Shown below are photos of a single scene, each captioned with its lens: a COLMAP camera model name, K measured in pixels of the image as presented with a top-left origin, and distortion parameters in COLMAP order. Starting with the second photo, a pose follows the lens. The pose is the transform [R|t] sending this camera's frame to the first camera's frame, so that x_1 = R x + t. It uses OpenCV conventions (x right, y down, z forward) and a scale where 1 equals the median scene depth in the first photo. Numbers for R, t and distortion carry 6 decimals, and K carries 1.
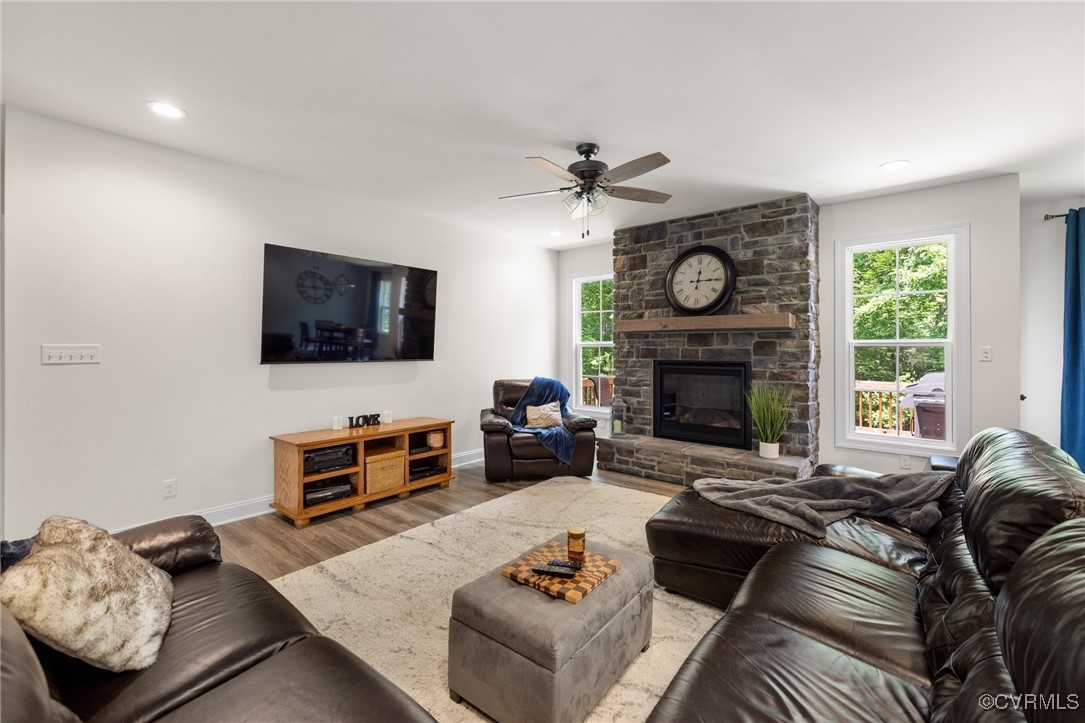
lens RADIAL K [[464.4, 0, 538.5], [0, 464.4, 351.3], [0, 0, 1]] dist [0.000623, 0.000117]
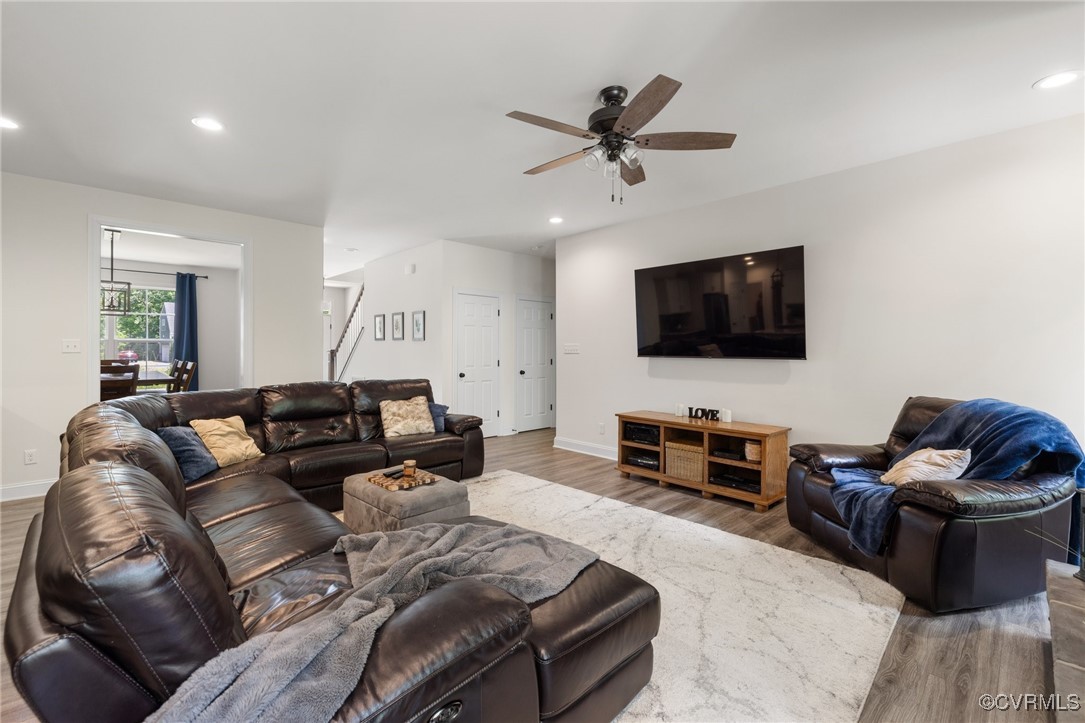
lens RADIAL K [[464.4, 0, 538.5], [0, 464.4, 351.3], [0, 0, 1]] dist [0.000623, 0.000117]
pose [[-0.118338, -0.002511, -0.992970, 0.721410], [-0.011748, 0.999930, -0.001129, 0.014102], [0.992904, 0.011532, -0.118359, 0.762229]]
